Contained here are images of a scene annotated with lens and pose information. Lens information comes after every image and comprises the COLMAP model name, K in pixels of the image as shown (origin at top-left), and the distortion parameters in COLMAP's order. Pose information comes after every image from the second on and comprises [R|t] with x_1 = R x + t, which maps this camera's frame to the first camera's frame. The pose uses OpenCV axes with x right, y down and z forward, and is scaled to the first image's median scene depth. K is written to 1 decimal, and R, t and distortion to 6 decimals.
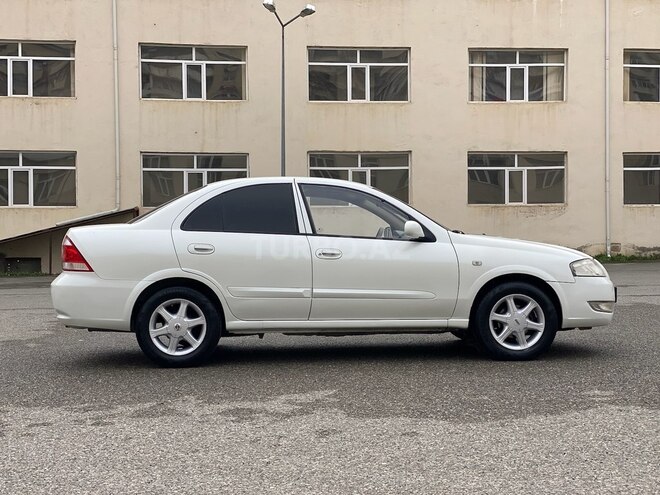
lens RADIAL K [[1007.2, 0, 326.9], [0, 1007.2, 250.7], [0, 0, 1]] dist [0.112865, 0.000000]
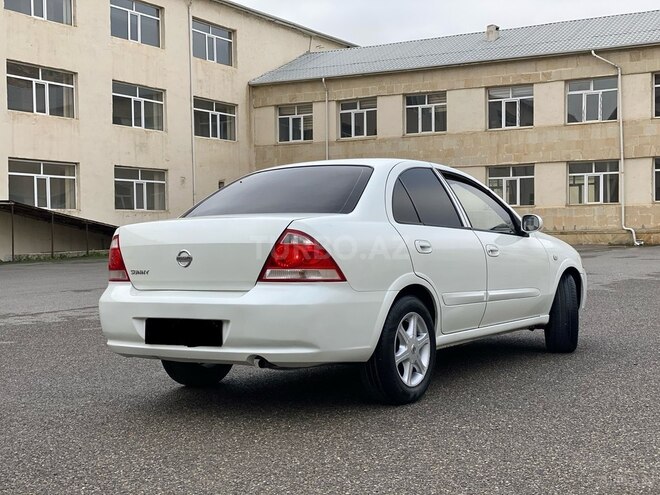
lens RADIAL K [[1007.2, 0, 332.9], [0, 1007.2, 252.6], [0, 0, 1]] dist [0.112865, 0.000000]
pose [[0.591903, -0.015969, 0.805851, -0.782443], [0.020091, 0.999785, 0.005055, -0.002429], [-0.805759, 0.013199, 0.592097, 0.585992]]
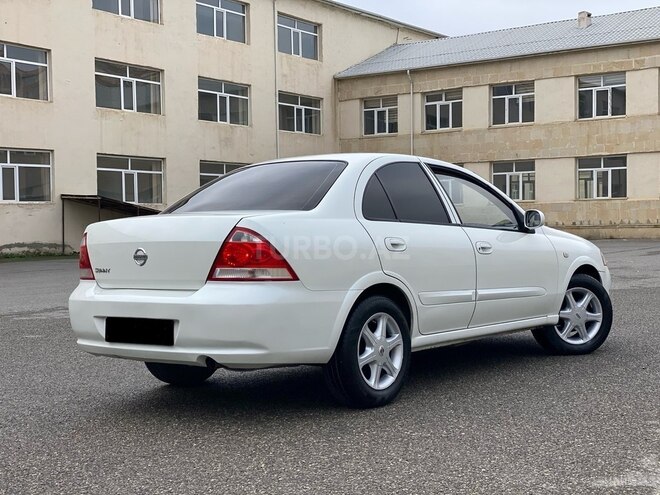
lens RADIAL K [[1007.2, 0, 328.5], [0, 1007.2, 249.3], [0, 0, 1]] dist [0.112865, 0.000000]
pose [[0.674242, -0.018292, 0.738284, -0.701654], [0.019774, 0.999782, 0.006712, -0.004010], [-0.738246, 0.010074, 0.674456, 0.522844]]
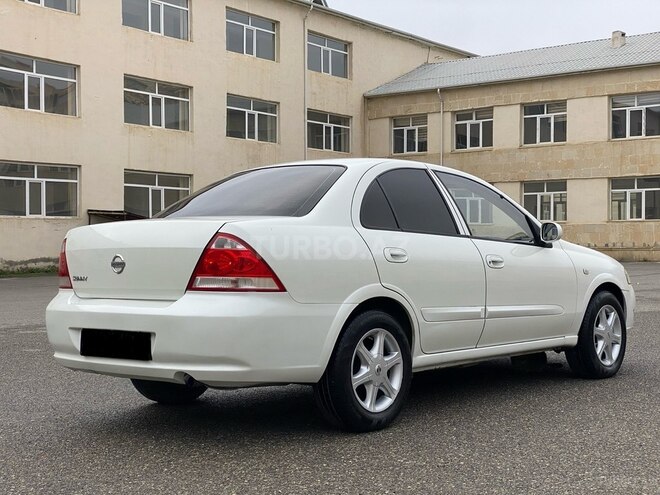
lens RADIAL K [[1007.2, 0, 328.6], [0, 1007.2, 242.9], [0, 0, 1]] dist [0.112865, 0.000000]
pose [[0.697563, 0.009665, 0.716458, -0.645418], [0.006883, 0.999772, -0.020189, 0.003560], [-0.716490, 0.019014, 0.697338, 0.539924]]
